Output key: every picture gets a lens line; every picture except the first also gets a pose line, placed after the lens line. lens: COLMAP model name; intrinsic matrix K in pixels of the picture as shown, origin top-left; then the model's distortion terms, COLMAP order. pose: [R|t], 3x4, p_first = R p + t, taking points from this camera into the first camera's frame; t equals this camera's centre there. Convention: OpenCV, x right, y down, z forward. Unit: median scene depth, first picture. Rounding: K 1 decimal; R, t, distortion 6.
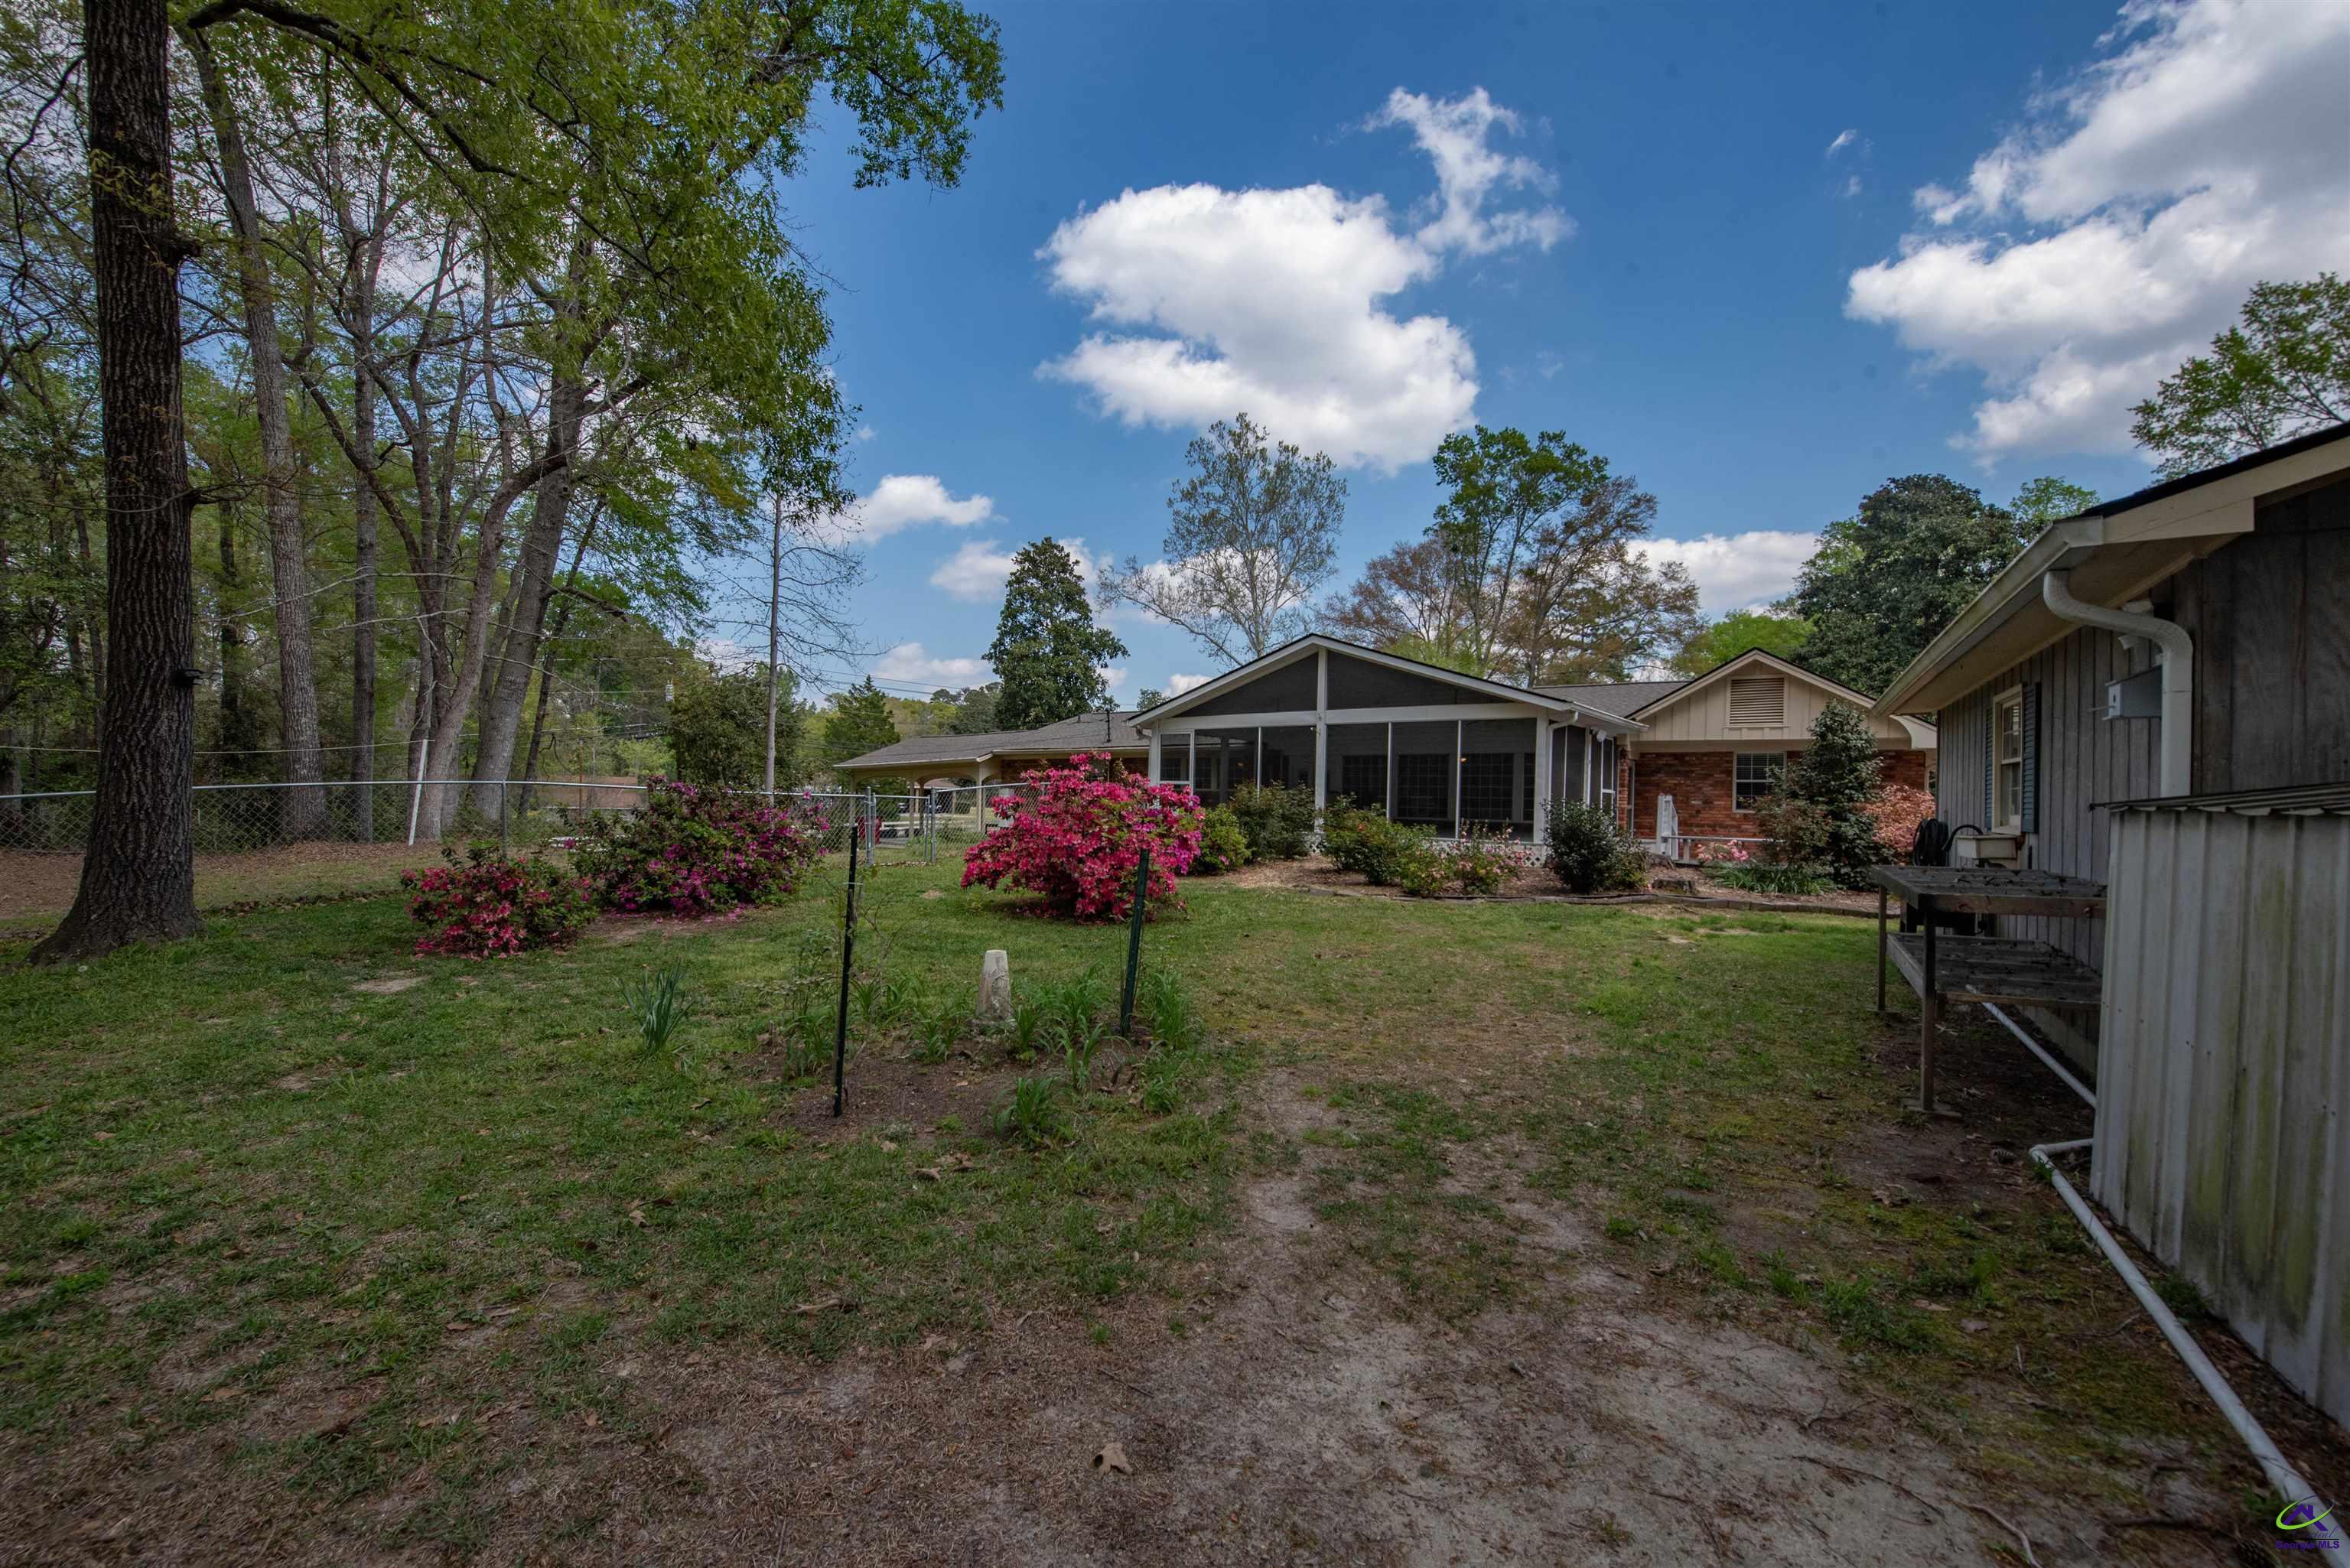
lens RADIAL K [[946.2, 0, 1166.4], [0, 946.2, 800.0], [0, 0, 1]] dist [-0.009743, -0.003749]
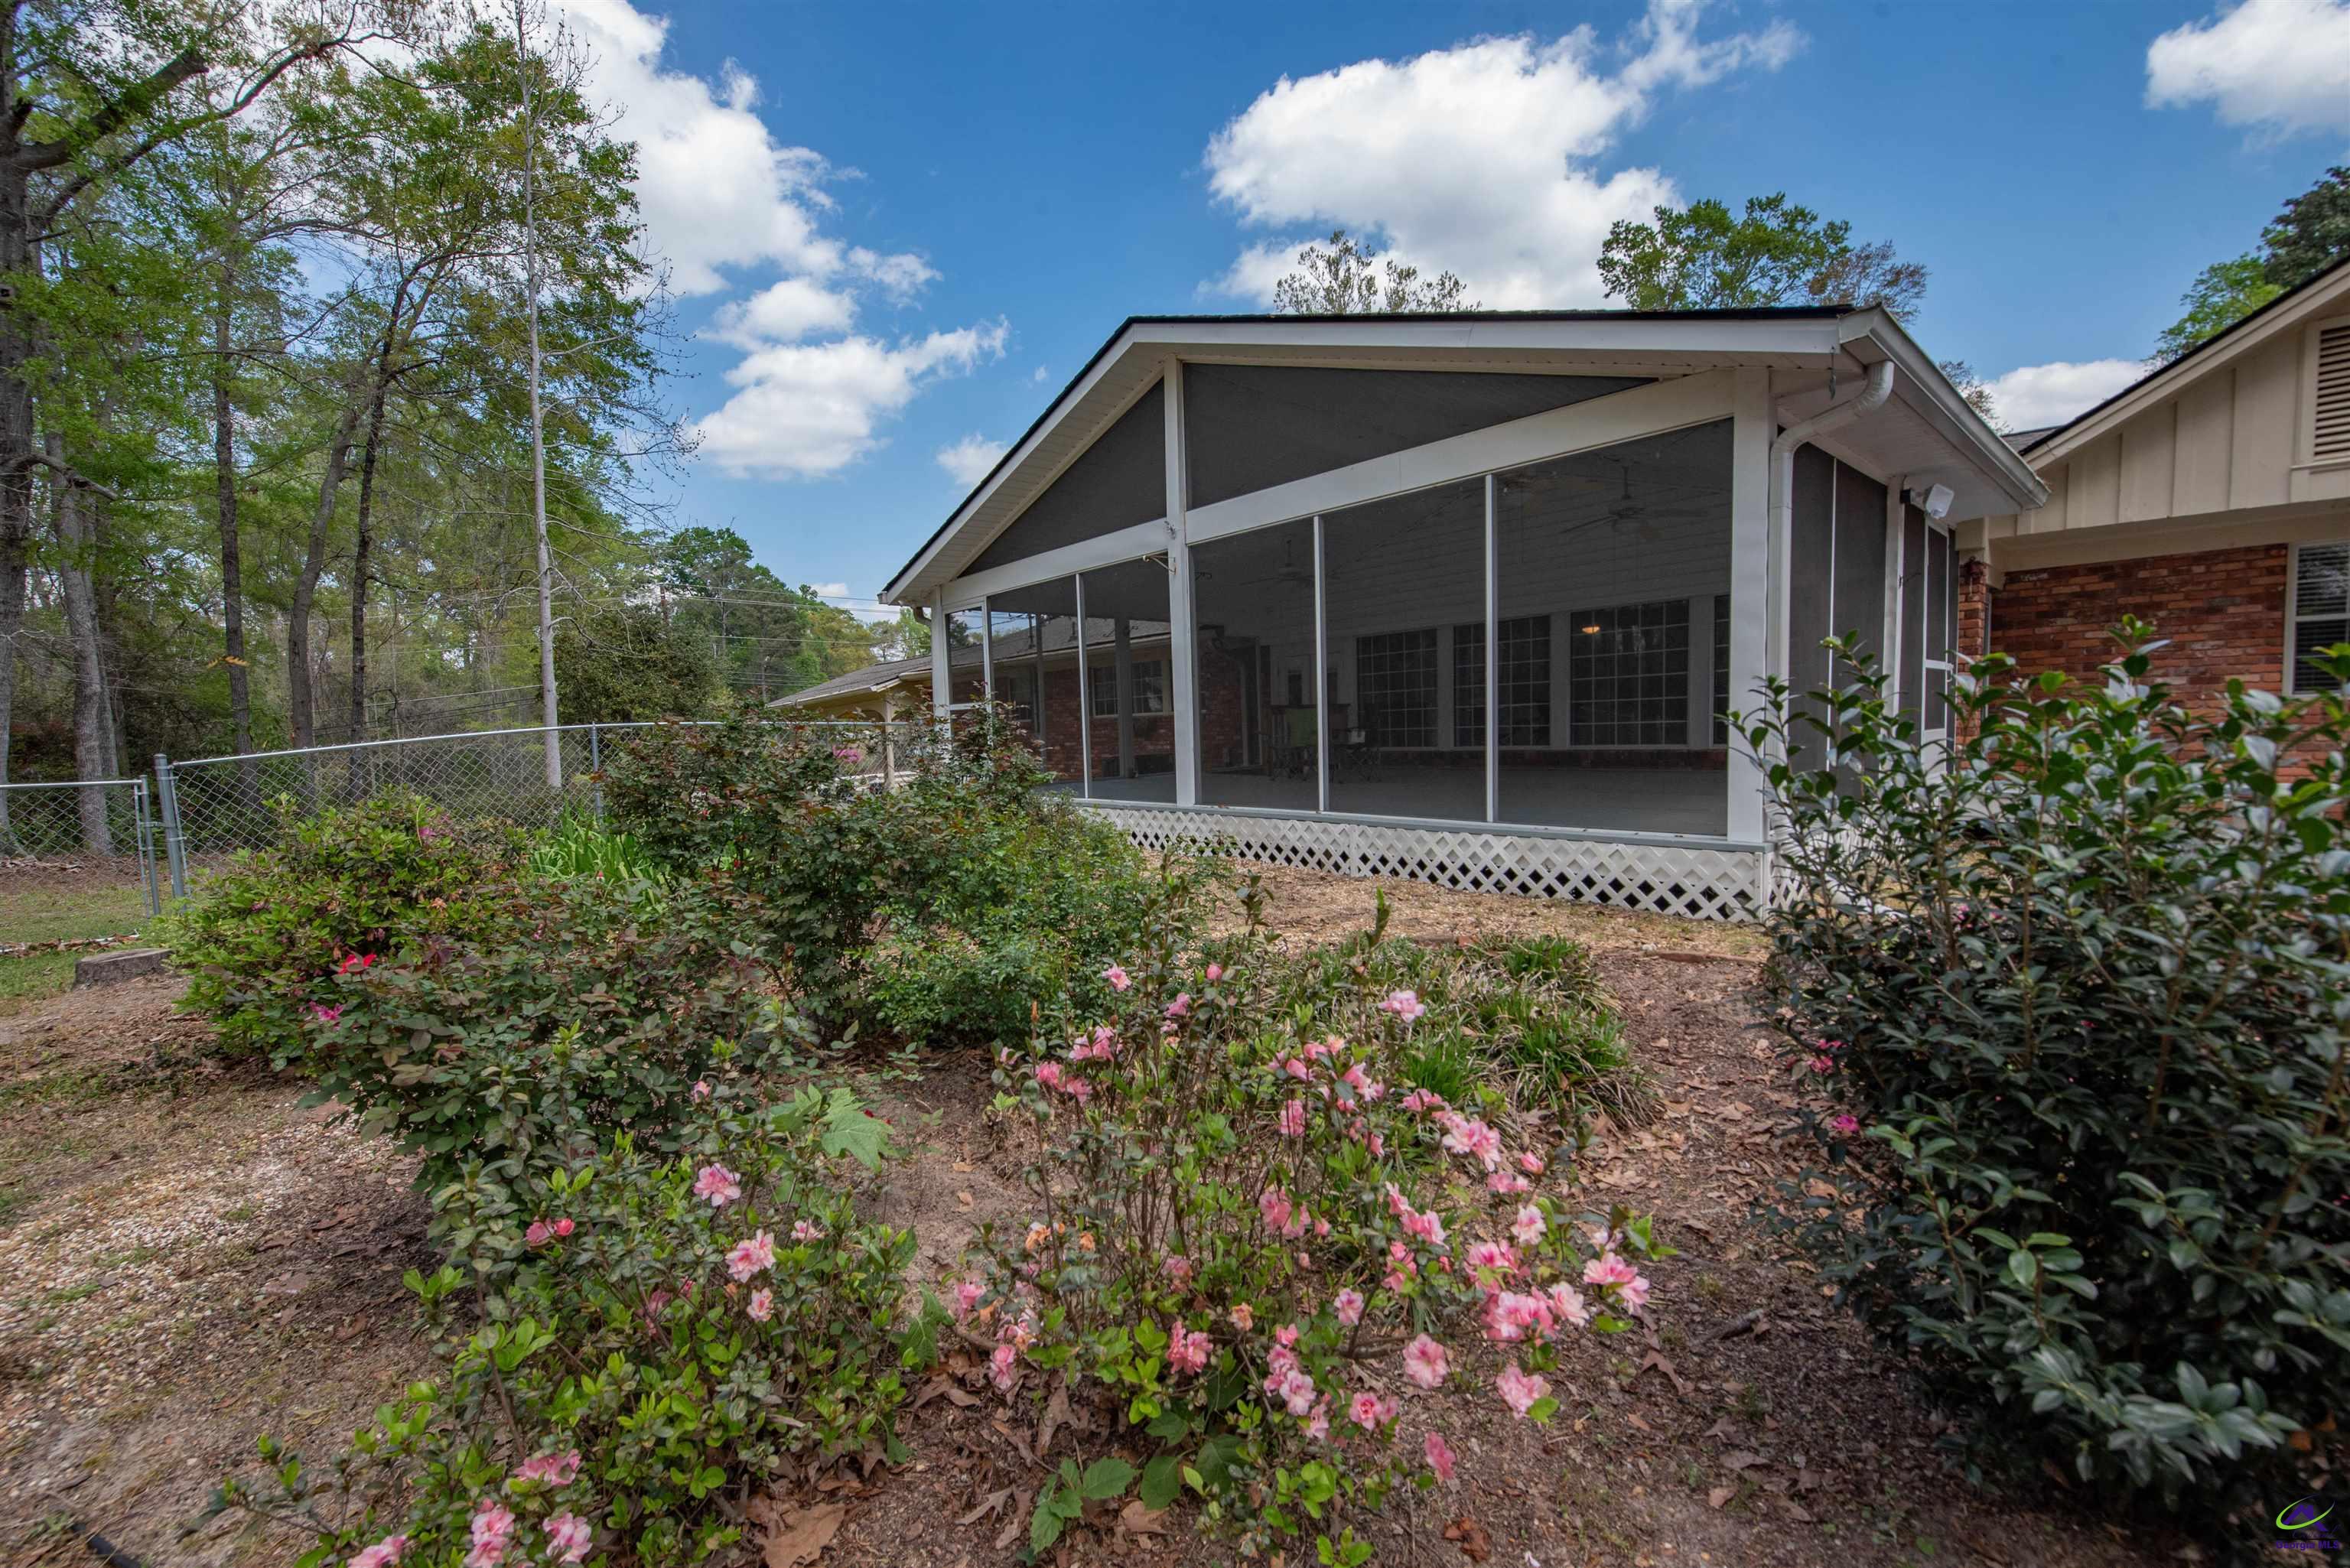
lens RADIAL K [[946.2, 0, 1166.4], [0, 946.2, 800.0], [0, 0, 1]] dist [-0.009743, -0.003749]
pose [[0.982242, -0.040627, -0.183164, 0.332706], [0.054765, 0.995842, 0.072798, 0.000842], [0.179445, -0.081536, 0.980383, 0.832950]]
